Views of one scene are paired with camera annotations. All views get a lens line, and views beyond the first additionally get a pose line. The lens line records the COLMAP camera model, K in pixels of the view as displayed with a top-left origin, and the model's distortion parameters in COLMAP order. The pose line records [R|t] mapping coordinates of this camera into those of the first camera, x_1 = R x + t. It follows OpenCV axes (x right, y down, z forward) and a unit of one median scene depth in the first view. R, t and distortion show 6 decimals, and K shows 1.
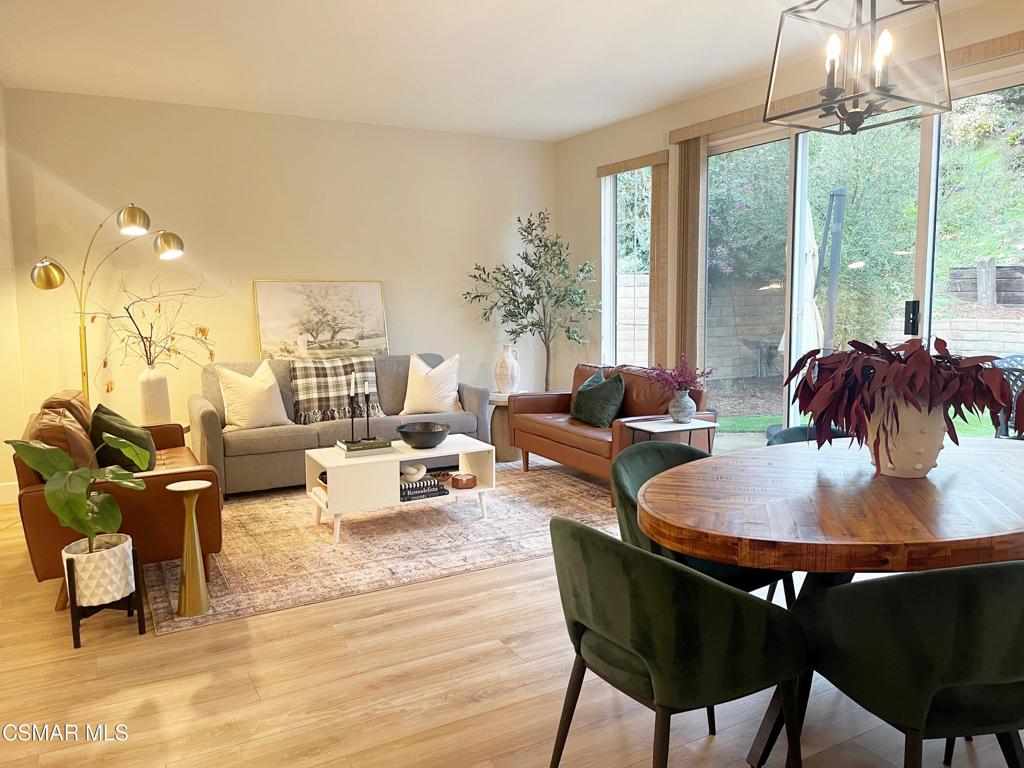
lens RADIAL K [[773.7, 0, 519.1], [0, 773.7, 380.0], [0, 0, 1]] dist [0.063627, -0.074683]
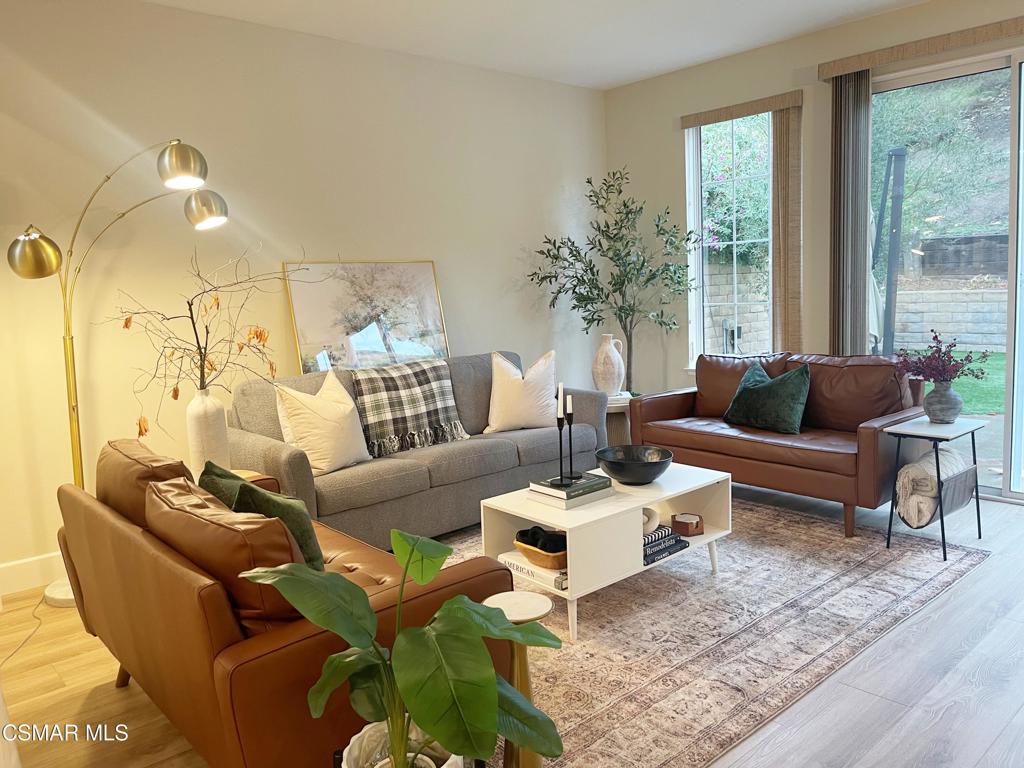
lens RADIAL K [[773.7, 0, 505.0], [0, 773.7, 370.7], [0, 0, 1]] dist [0.063627, -0.074683]
pose [[0.976134, -0.055490, 0.209962, -0.307052], [0.055764, 0.998433, 0.004622, -0.020258], [-0.209889, 0.007197, 0.977699, 0.259631]]
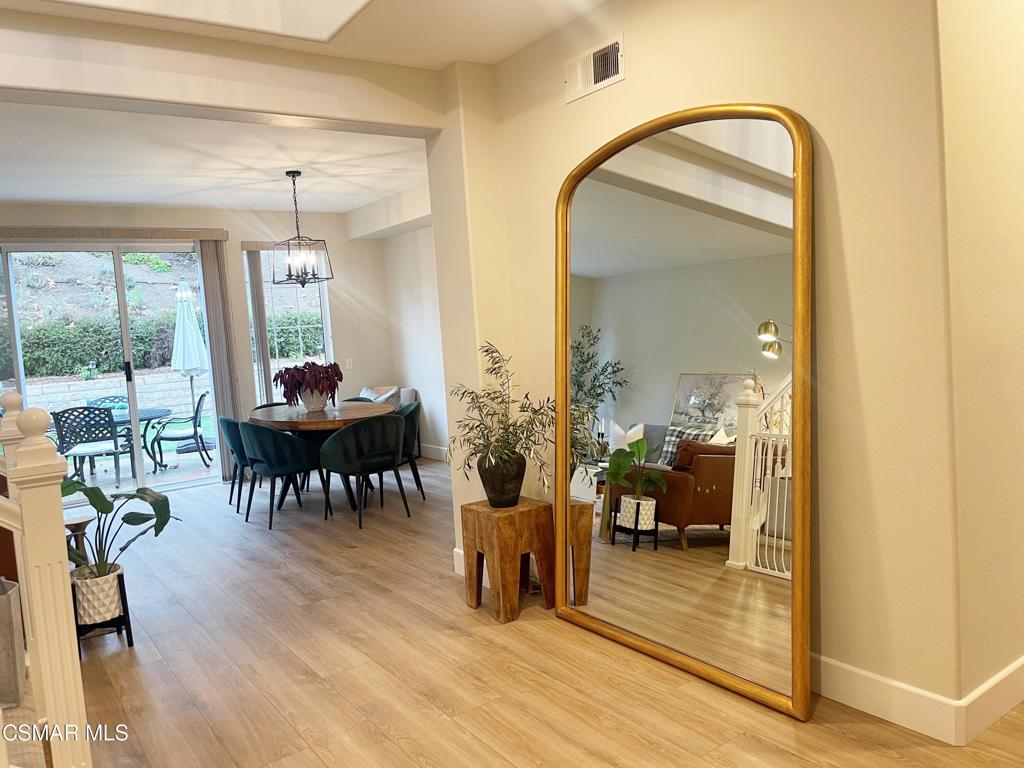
lens RADIAL K [[773.7, 0, 506.0], [0, 773.7, 374.2], [0, 0, 1]] dist [0.063627, -0.074683]
pose [[-0.098158, -0.047843, 0.994020, -0.949846], [0.179296, 0.981649, 0.064953, -0.025497], [-0.978886, 0.184599, -0.087778, 0.240425]]
